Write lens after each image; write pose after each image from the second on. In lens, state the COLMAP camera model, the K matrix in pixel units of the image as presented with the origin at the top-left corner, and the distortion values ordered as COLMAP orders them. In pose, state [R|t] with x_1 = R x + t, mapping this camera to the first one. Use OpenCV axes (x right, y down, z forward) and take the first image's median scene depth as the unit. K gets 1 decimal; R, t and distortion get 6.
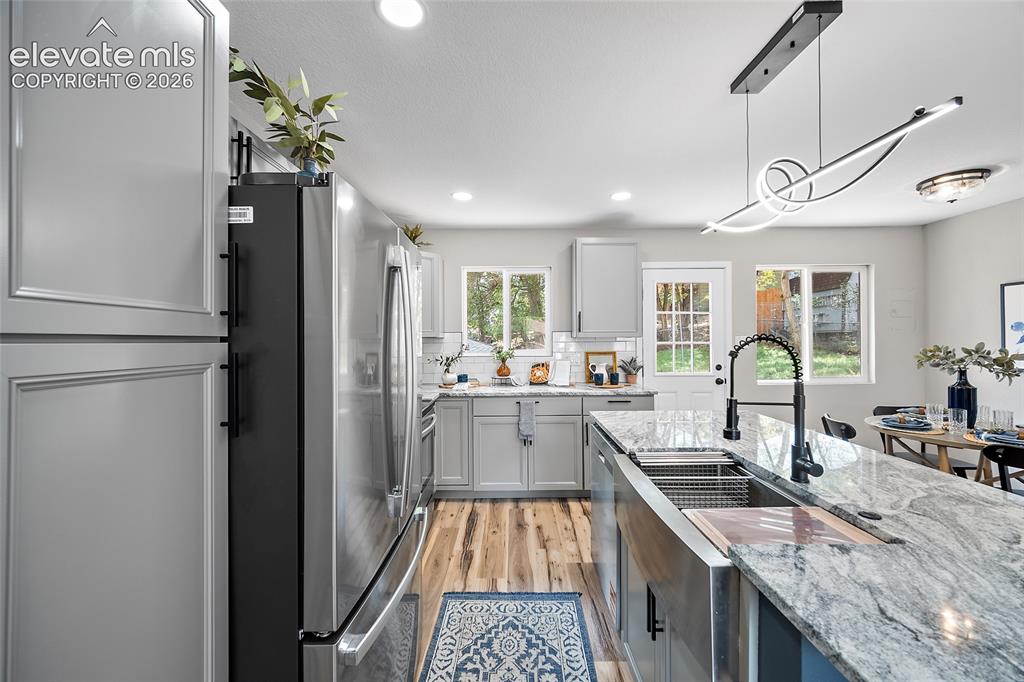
lens RADIAL K [[403.7, 0, 514.9], [0, 403.7, 335.9], [0, 0, 1]] dist [0.001028, -0.001147]
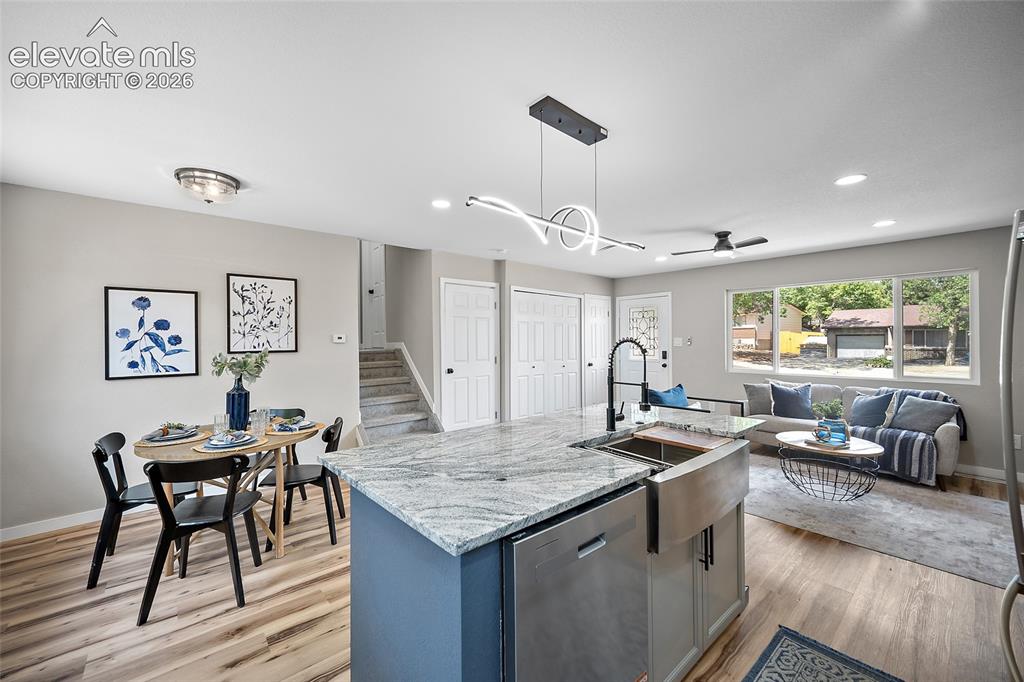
lens RADIAL K [[403.7, 0, 514.3], [0, 403.7, 339.0], [0, 0, 1]] dist [0.001028, -0.001147]
pose [[-0.661463, 0.009848, 0.749913, -0.101382], [0.005029, 0.999950, -0.008695, 0.004634], [-0.749961, -0.001980, -0.661480, 0.967106]]
